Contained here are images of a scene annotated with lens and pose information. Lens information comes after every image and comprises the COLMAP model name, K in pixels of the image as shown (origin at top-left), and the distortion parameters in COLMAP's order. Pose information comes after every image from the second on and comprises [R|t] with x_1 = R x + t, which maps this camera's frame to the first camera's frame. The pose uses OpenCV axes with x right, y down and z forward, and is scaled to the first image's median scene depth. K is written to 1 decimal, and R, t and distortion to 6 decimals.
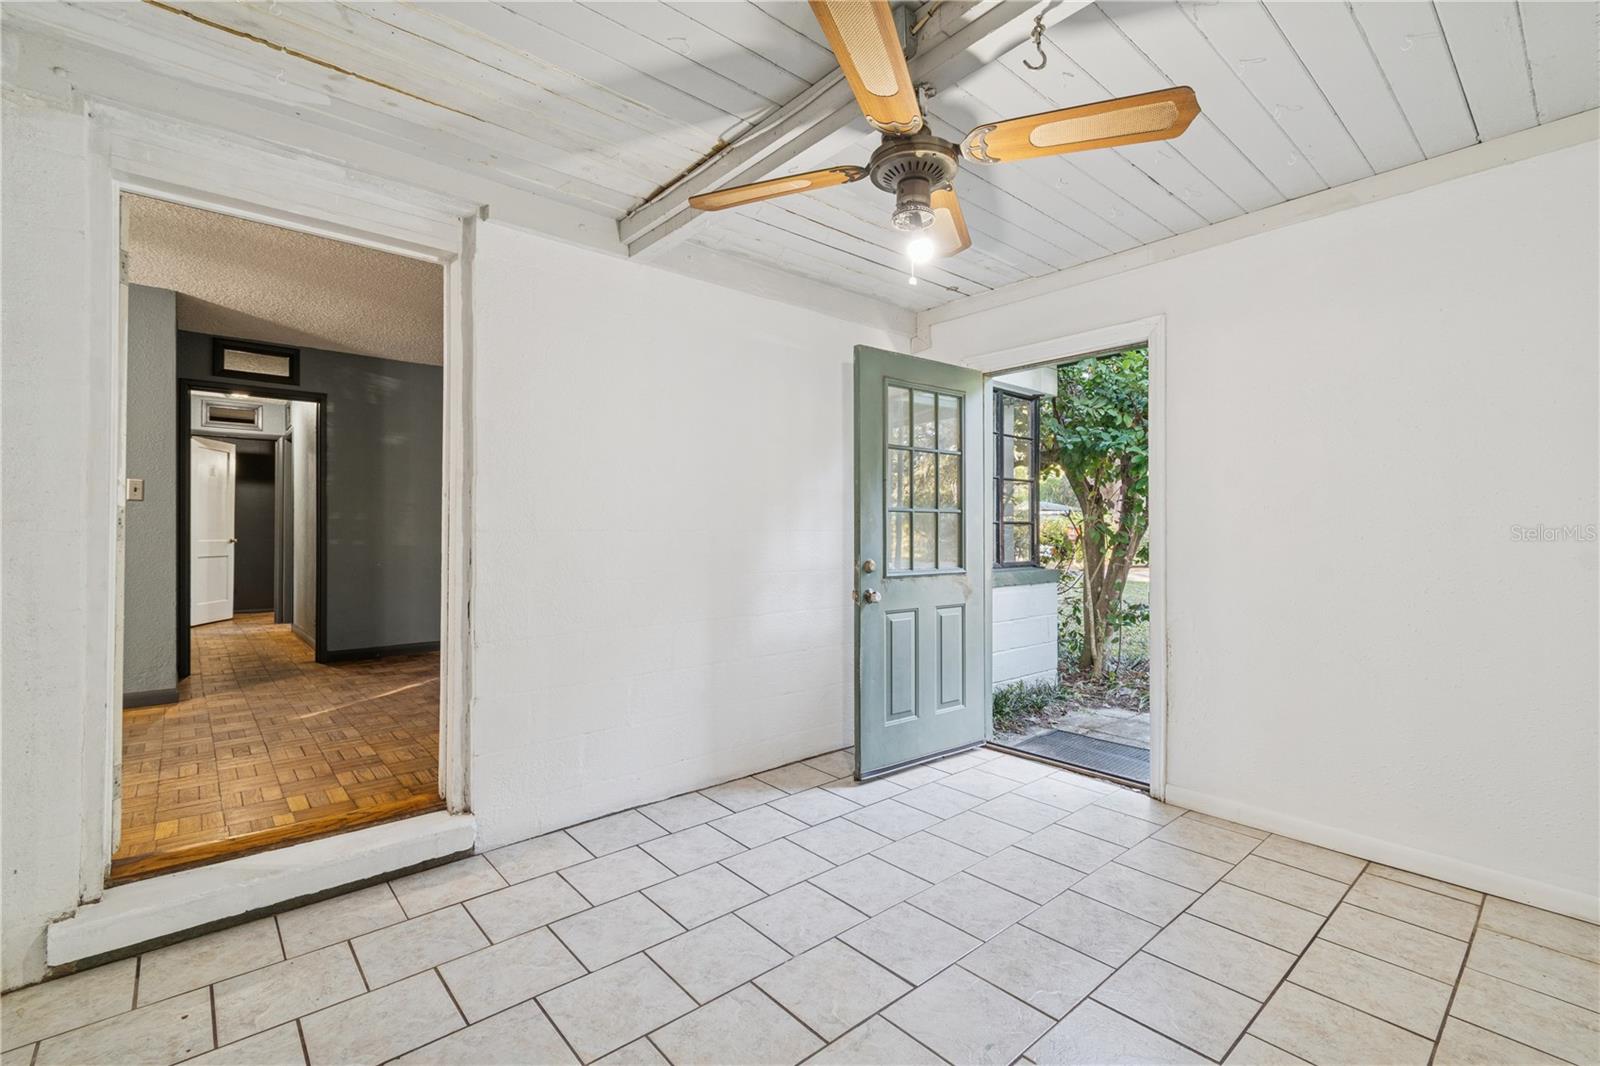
lens RADIAL K [[710.1, 0, 804.5], [0, 710.1, 529.8], [0, 0, 1]] dist [0.000915, -0.000226]
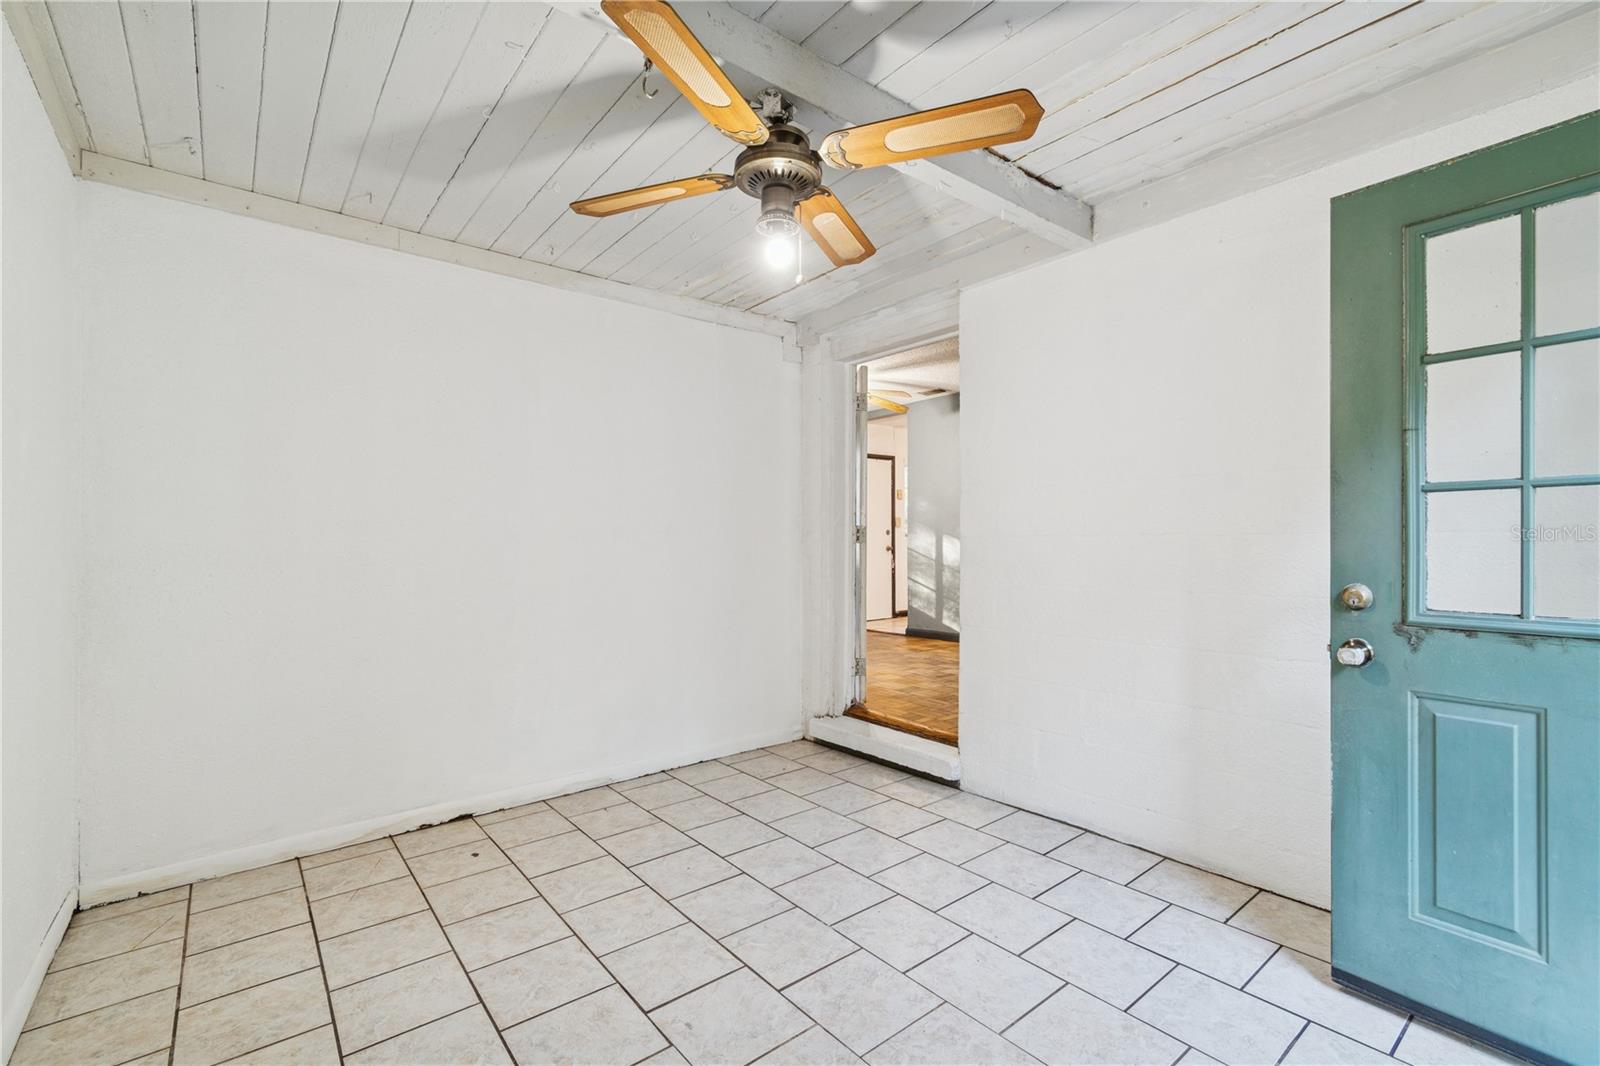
lens RADIAL K [[704.2, 0, 806.7], [0, 704.2, 541.5], [0, 0, 1]] dist [-0.000240, -0.000359]
pose [[-0.034092, -0.000722, -0.999418, 0.779410], [0.005692, 0.999983, -0.000917, 0.009033], [0.999402, -0.005720, -0.034087, 0.734602]]
